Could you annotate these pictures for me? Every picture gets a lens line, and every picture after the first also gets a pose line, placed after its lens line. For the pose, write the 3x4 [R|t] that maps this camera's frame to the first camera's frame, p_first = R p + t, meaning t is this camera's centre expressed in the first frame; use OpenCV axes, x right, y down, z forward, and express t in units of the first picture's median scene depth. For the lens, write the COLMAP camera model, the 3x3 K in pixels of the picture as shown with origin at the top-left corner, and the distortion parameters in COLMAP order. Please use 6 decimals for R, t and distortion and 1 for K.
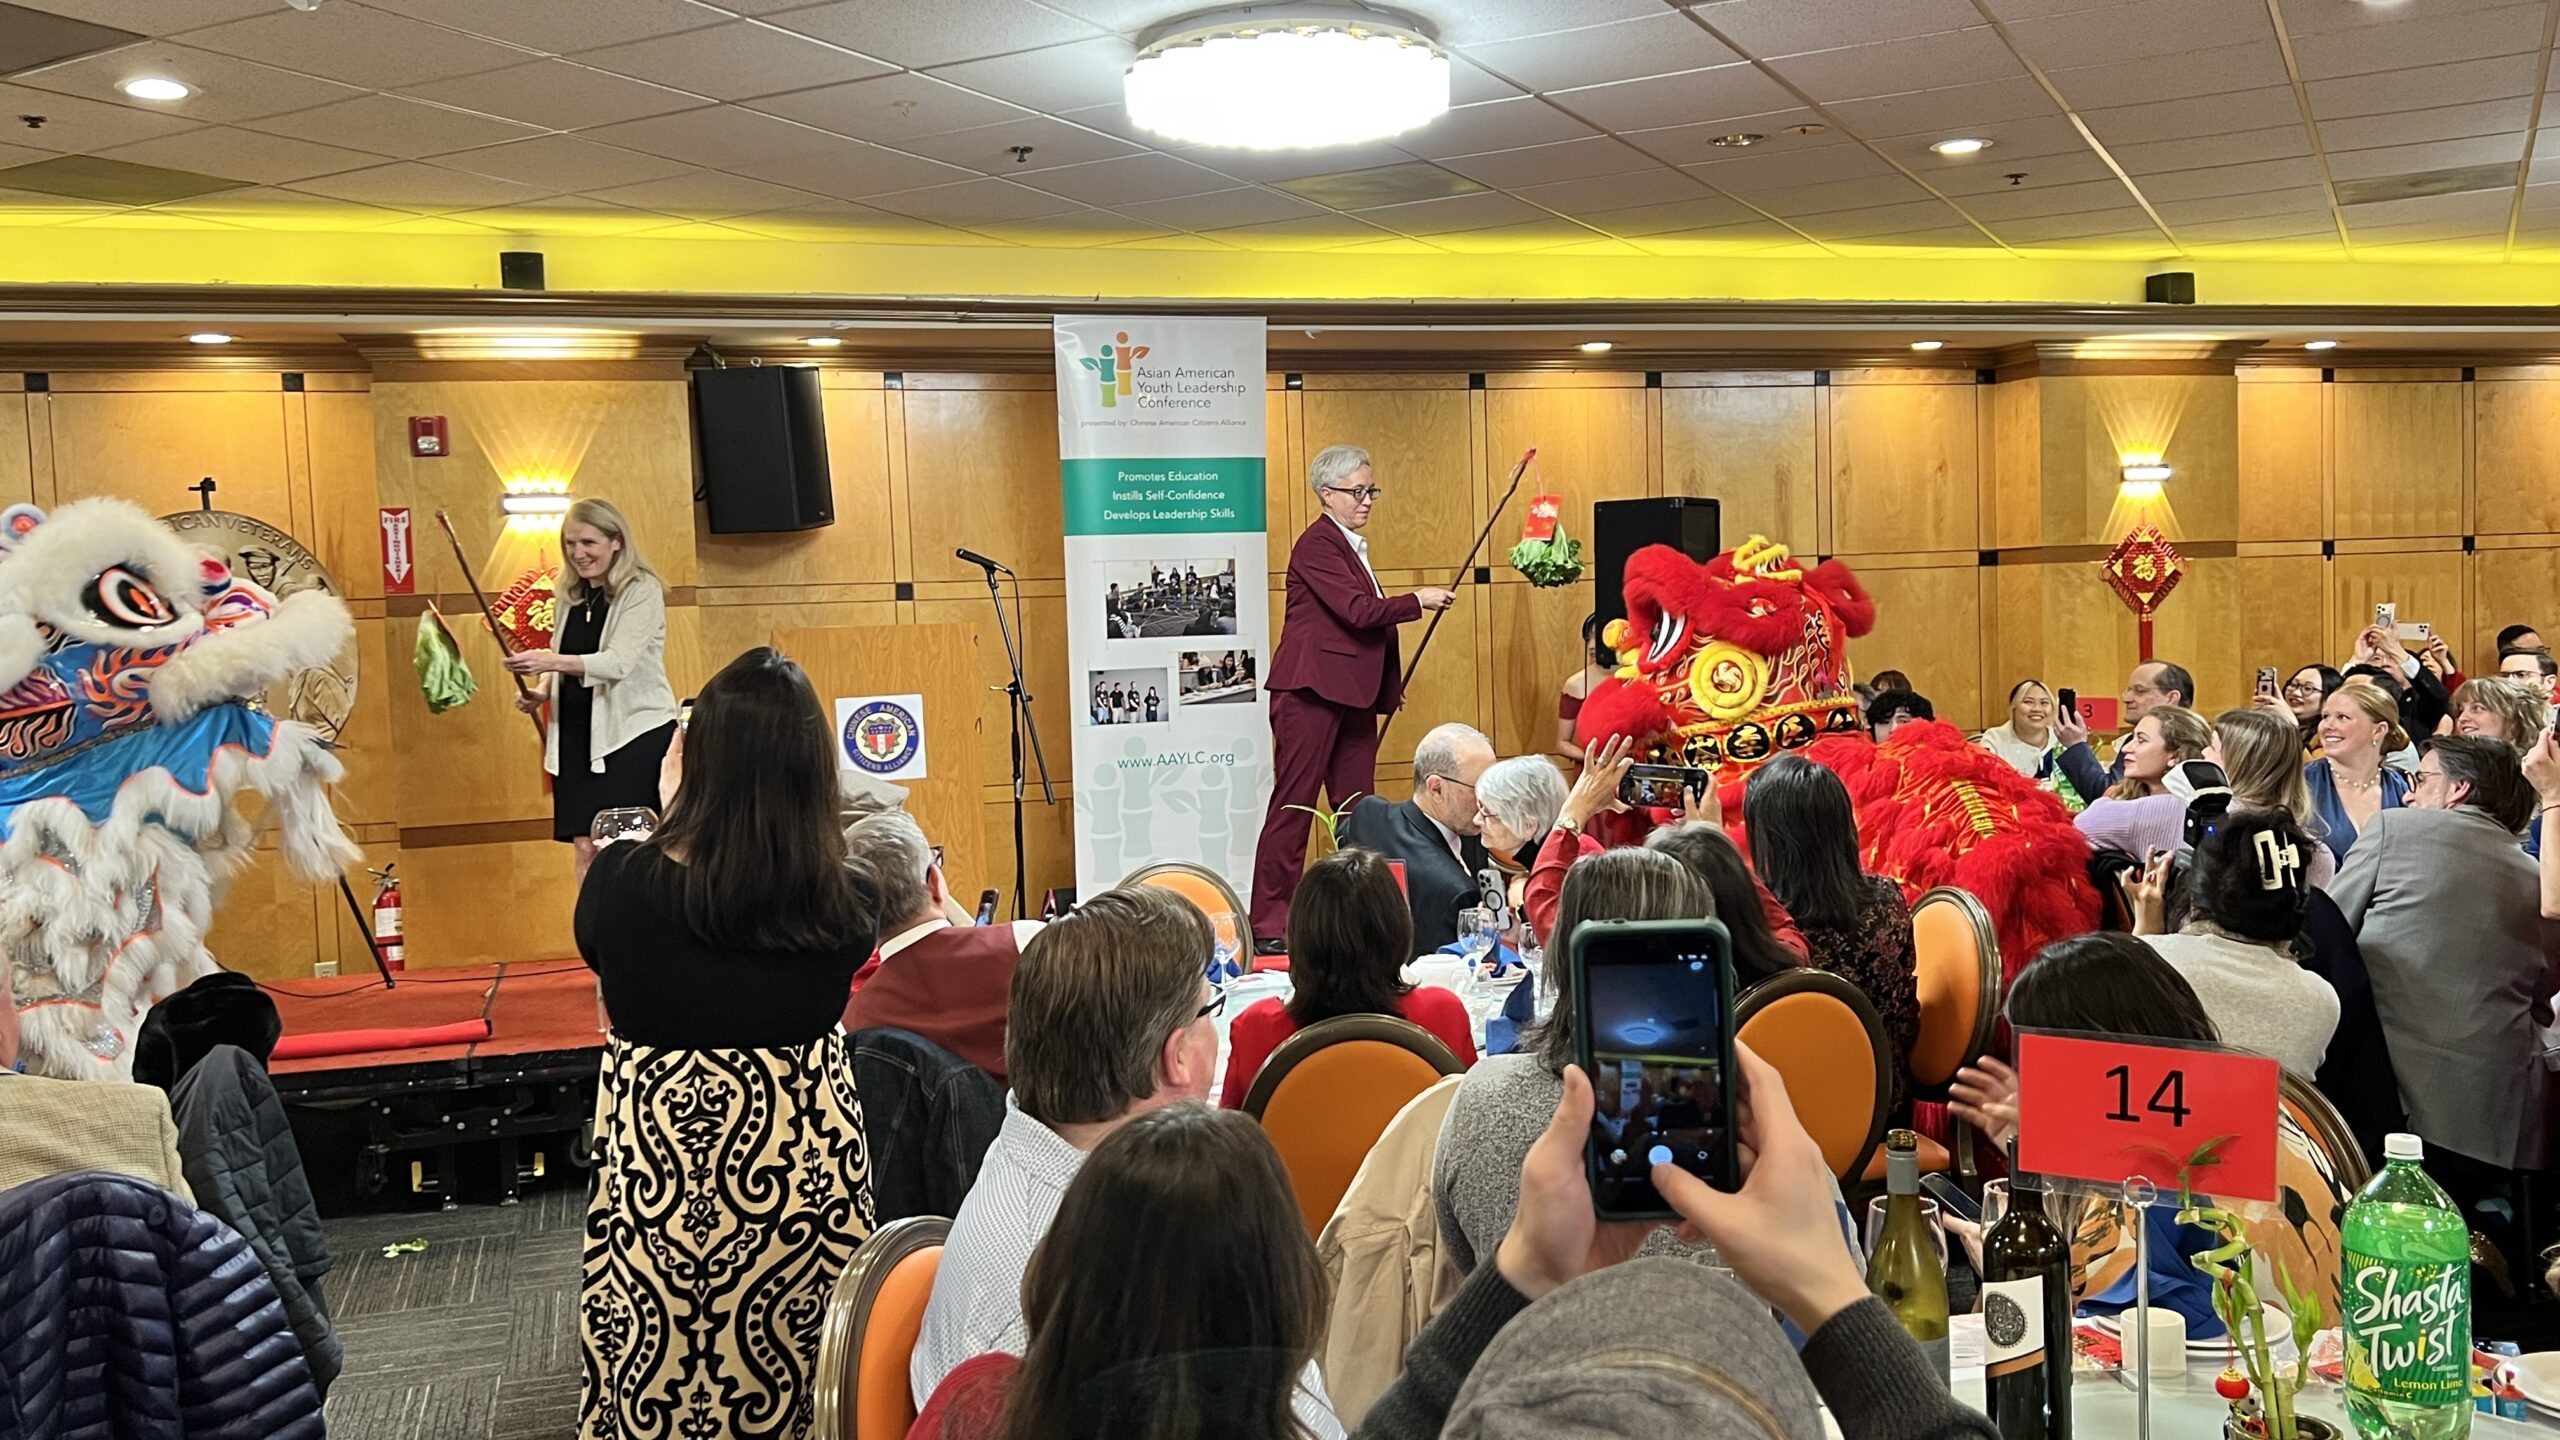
lens RADIAL K [[2189.3, 0, 1280.0], [0, 2189.3, 720.0], [0, 0, 1]] dist [0.128528, -0.188516]
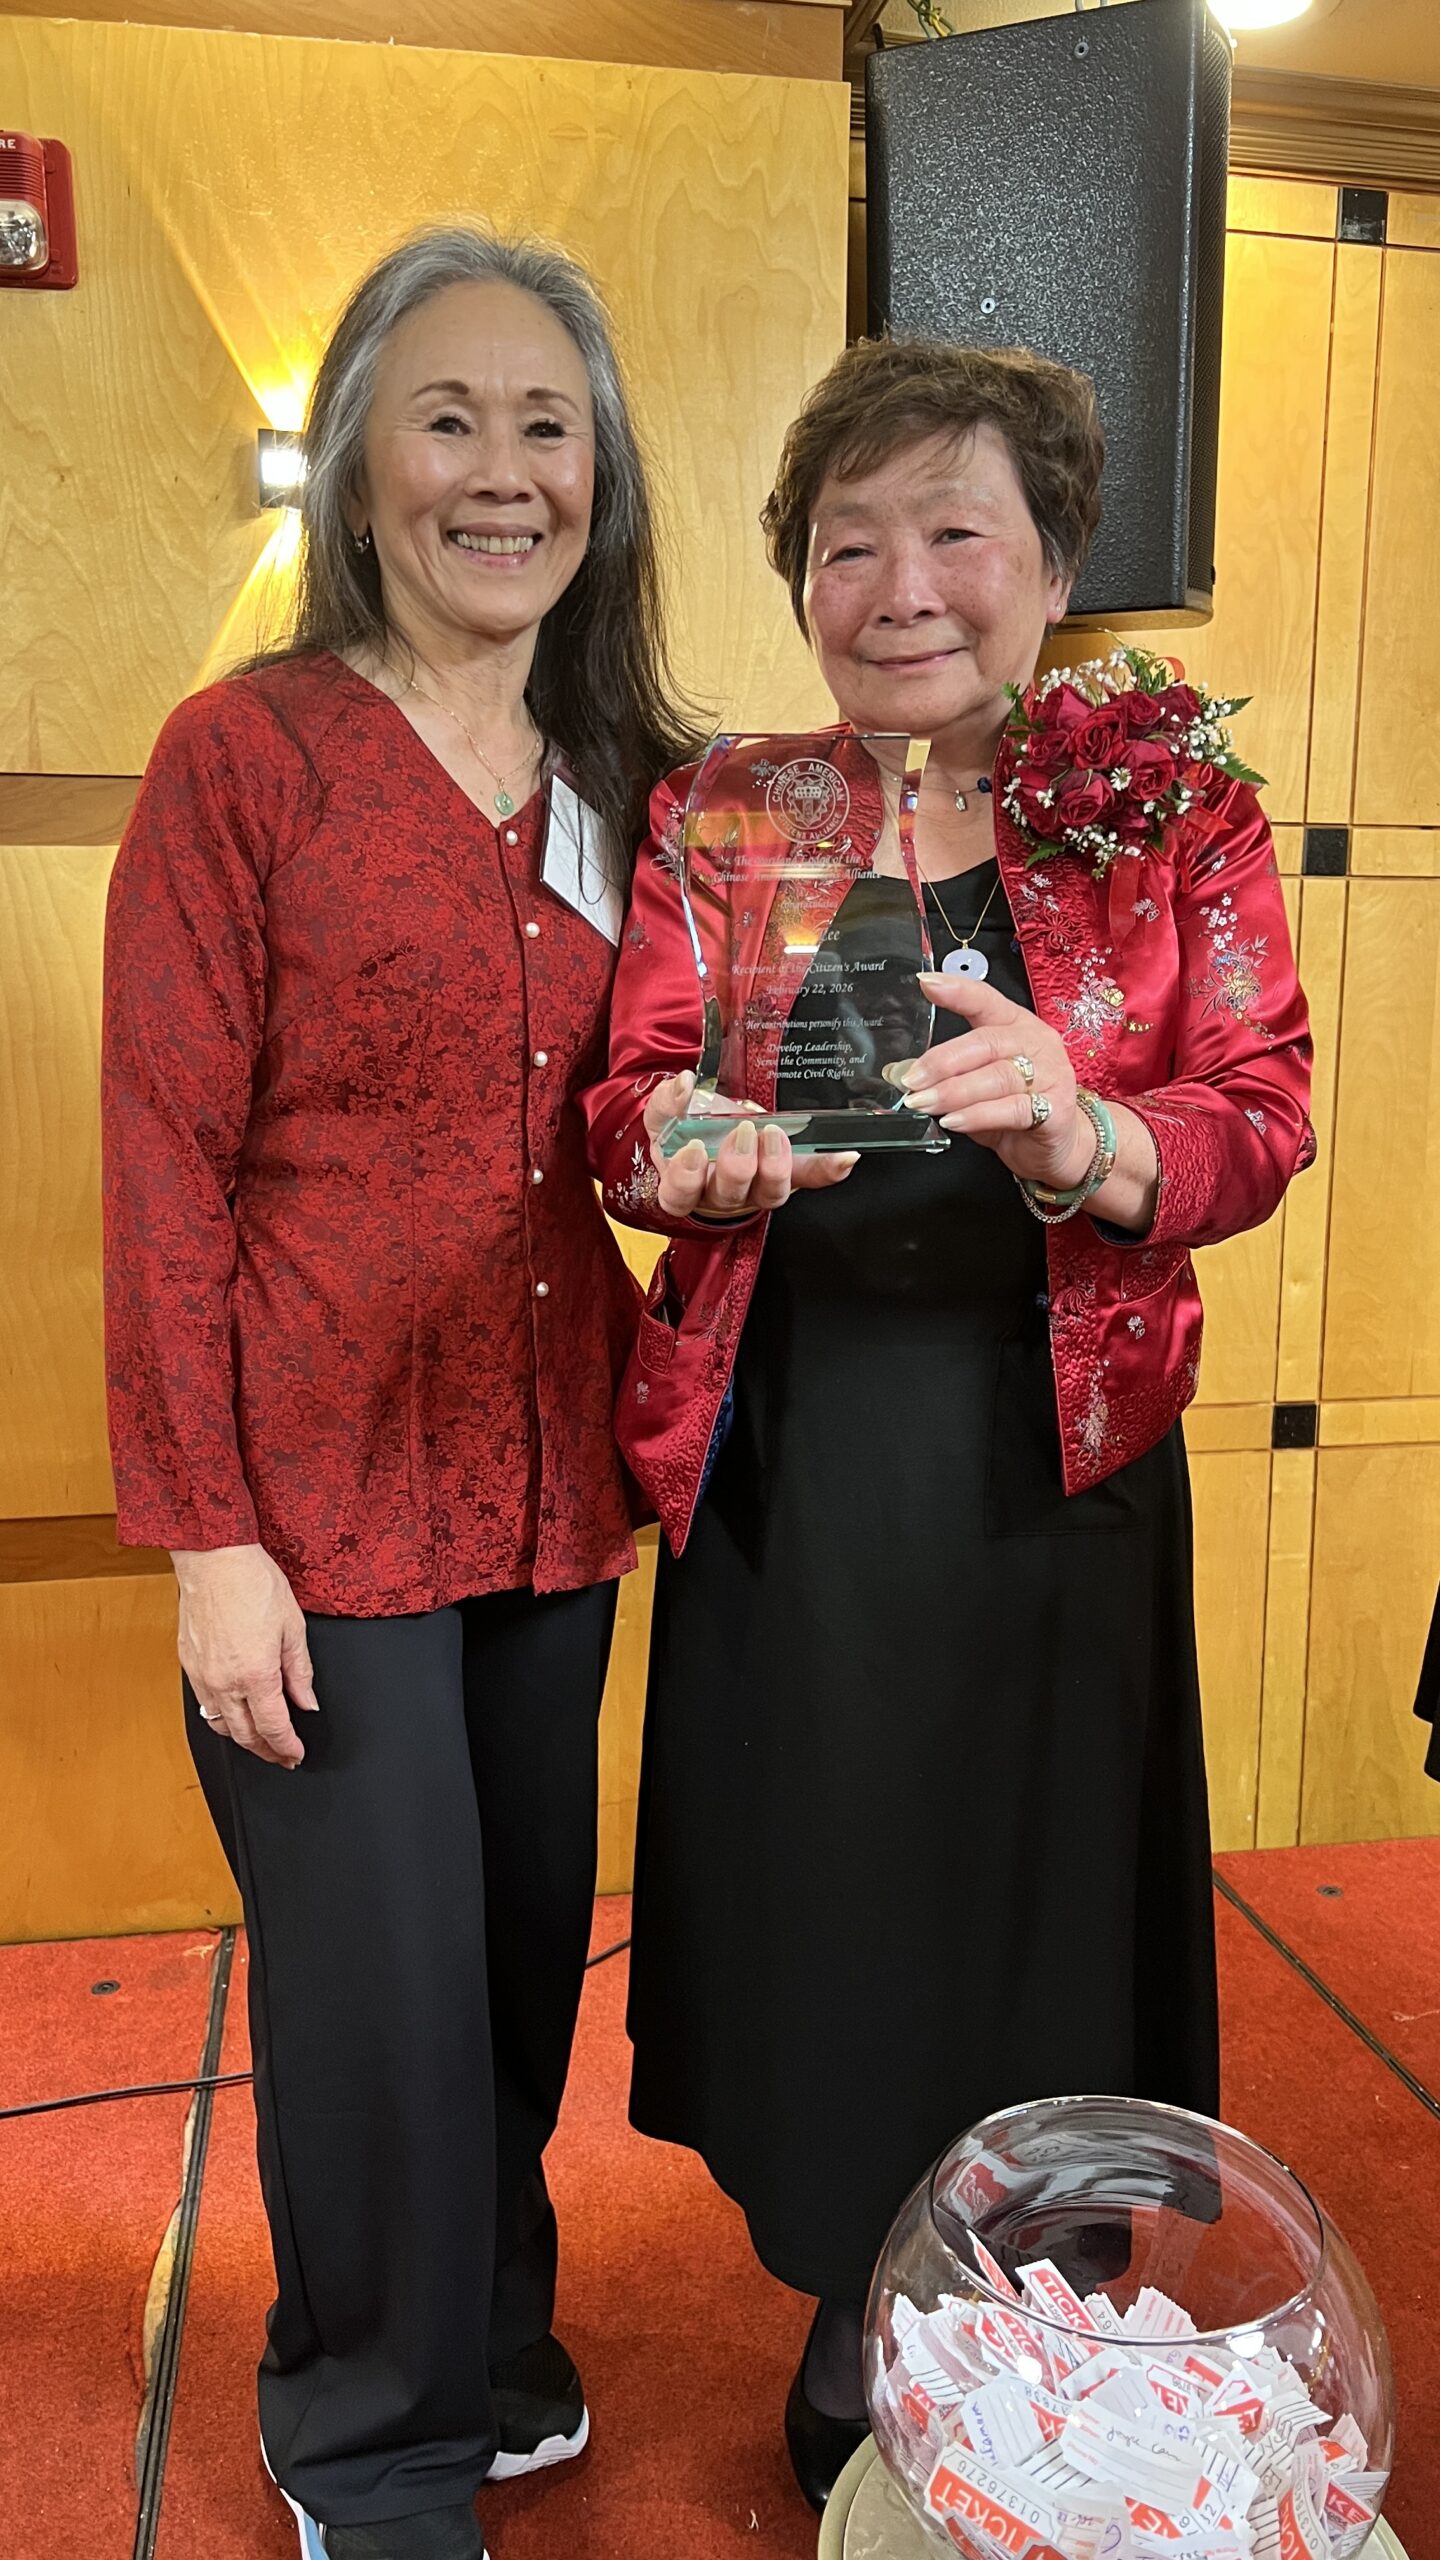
lens RADIAL K [[1907.6, 0, 716.0], [0, 1907.6, 1231.1], [0, 0, 1]] dist [0.062702, -0.062943]
pose [[0.992514, 0.052749, -0.110149, -0.248499], [-0.044054, 0.995826, 0.079931, -0.019027], [0.113906, -0.074480, 0.990696, 0.725819]]
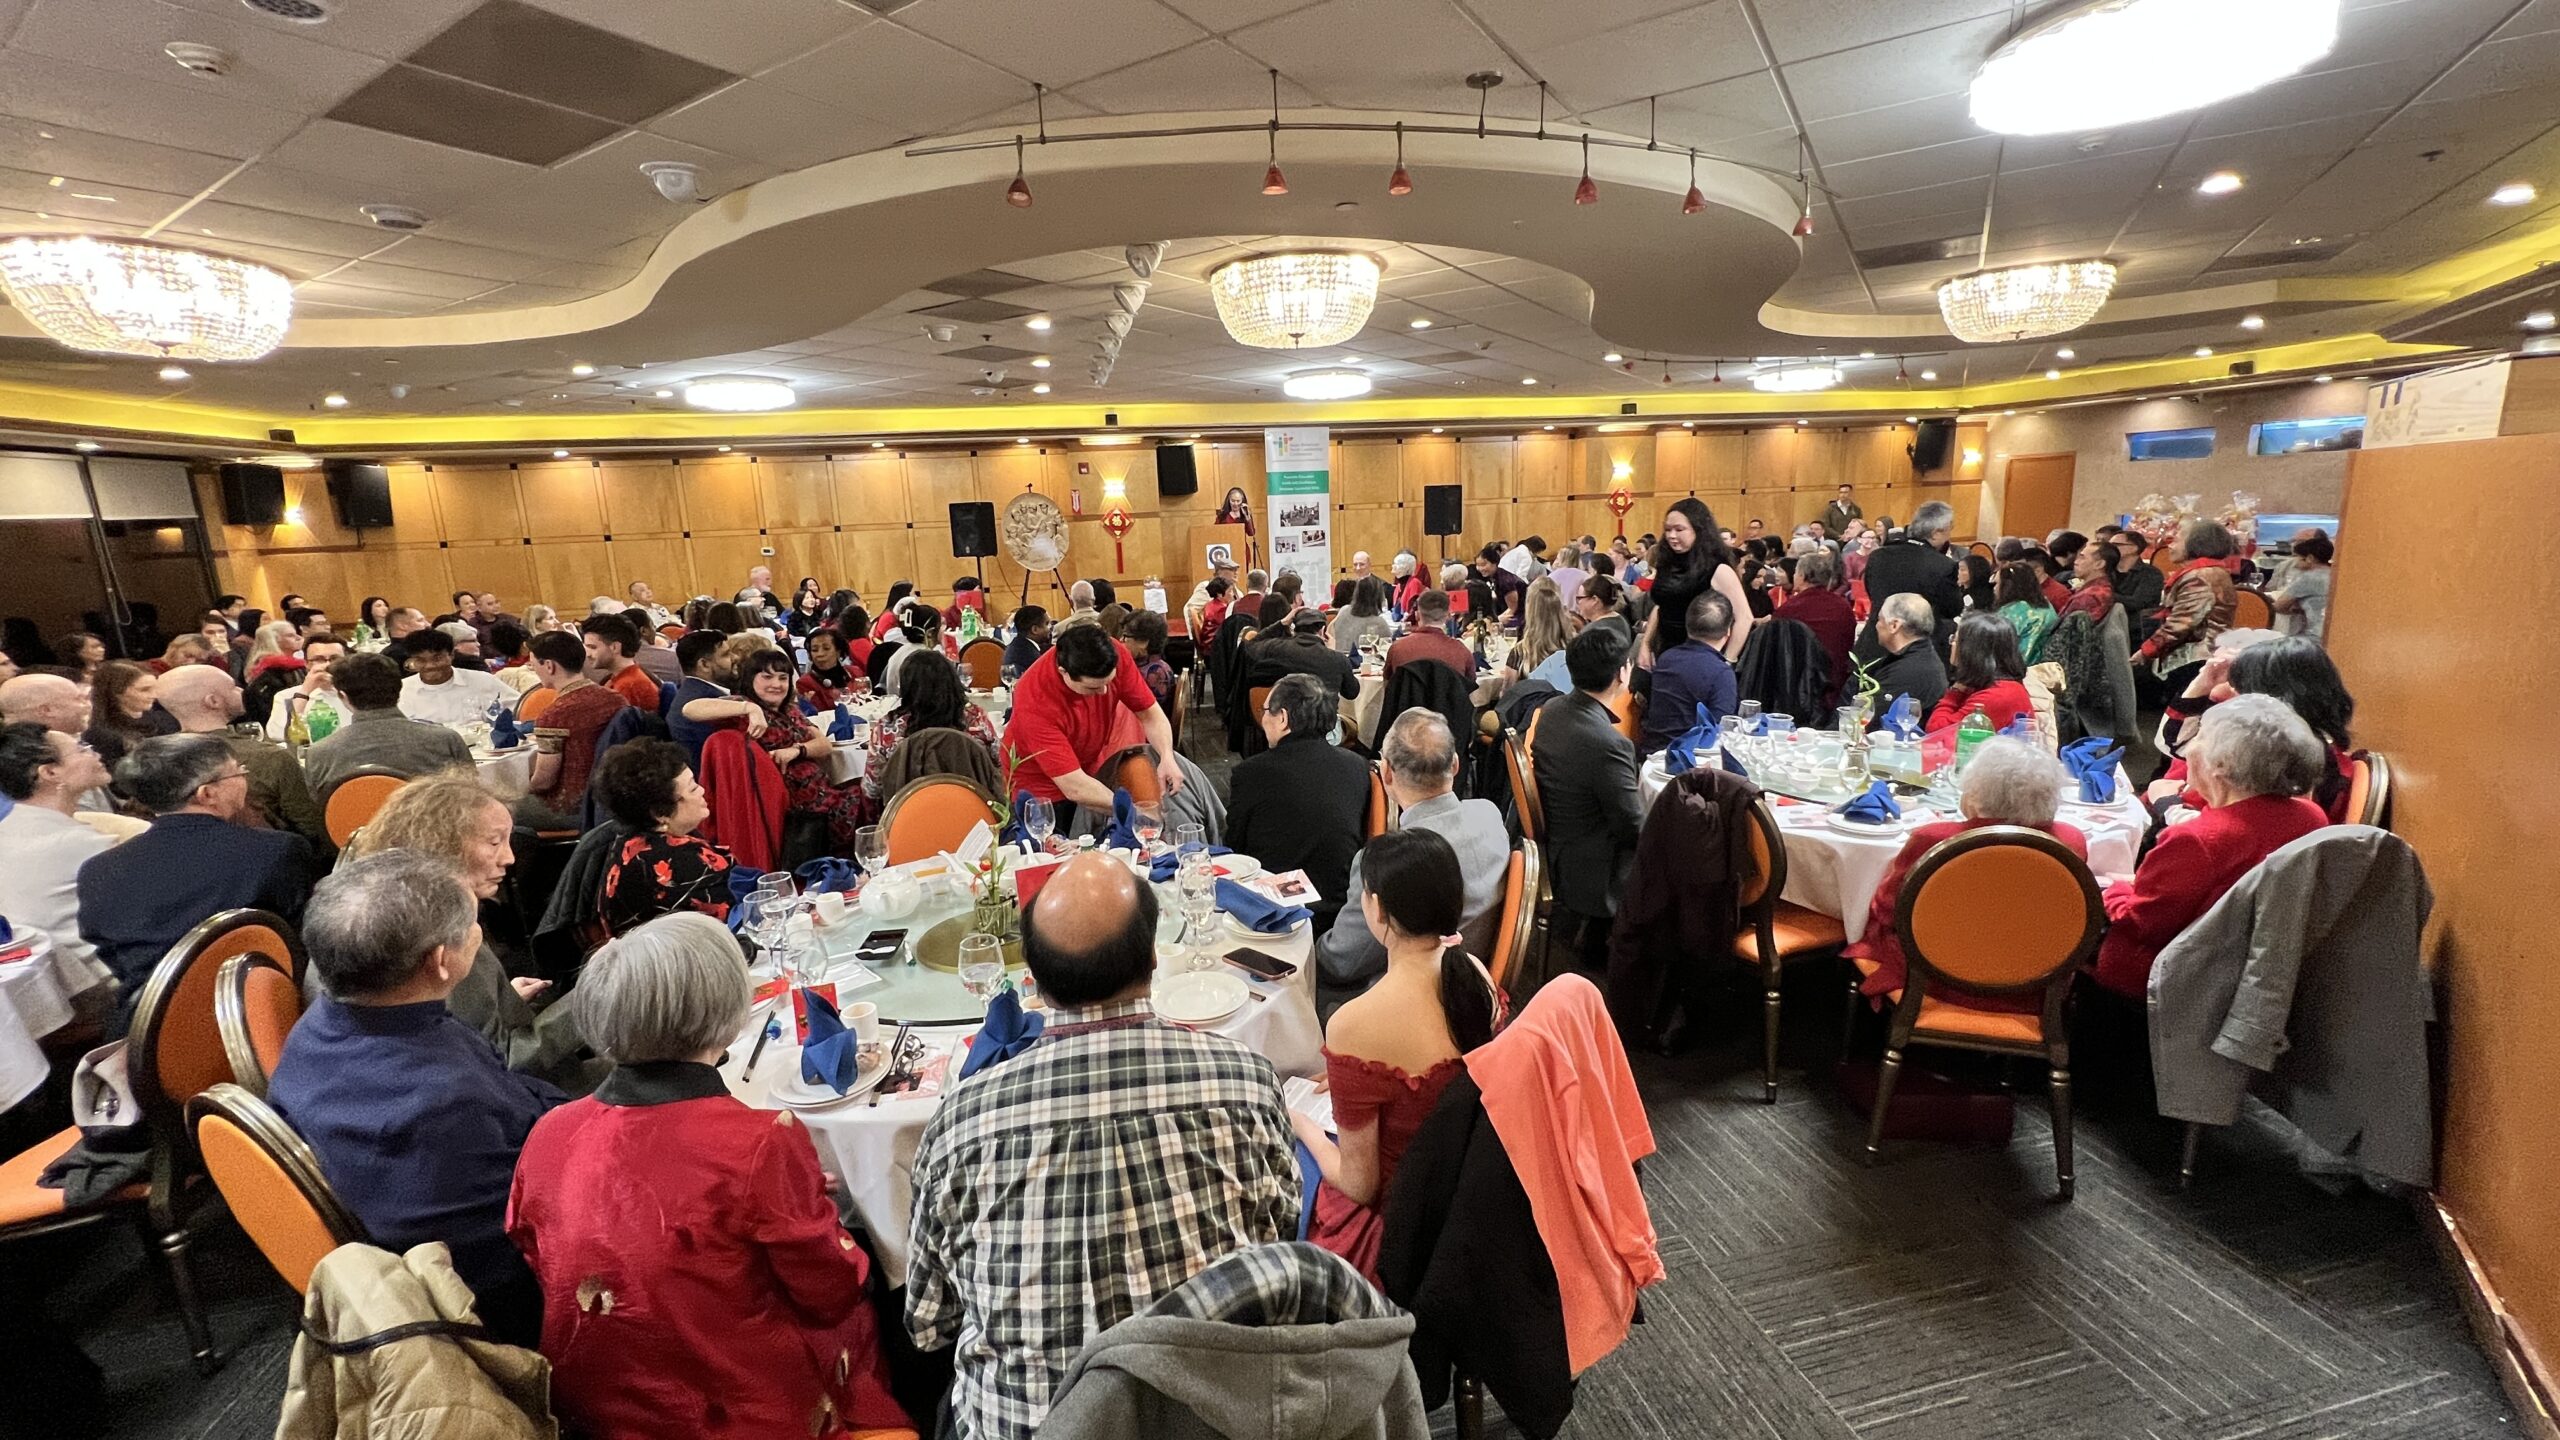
lens RADIAL K [[1036.0, 0, 1280.0], [0, 1036.0, 720.0], [0, 0, 1]] dist [0.001012, -0.000003]
pose [[0.997120, 0.008428, -0.075368, 0.040582], [0.002966, 0.988711, 0.149803, 0.016584], [0.075780, -0.149595, 0.985839, -0.584482]]
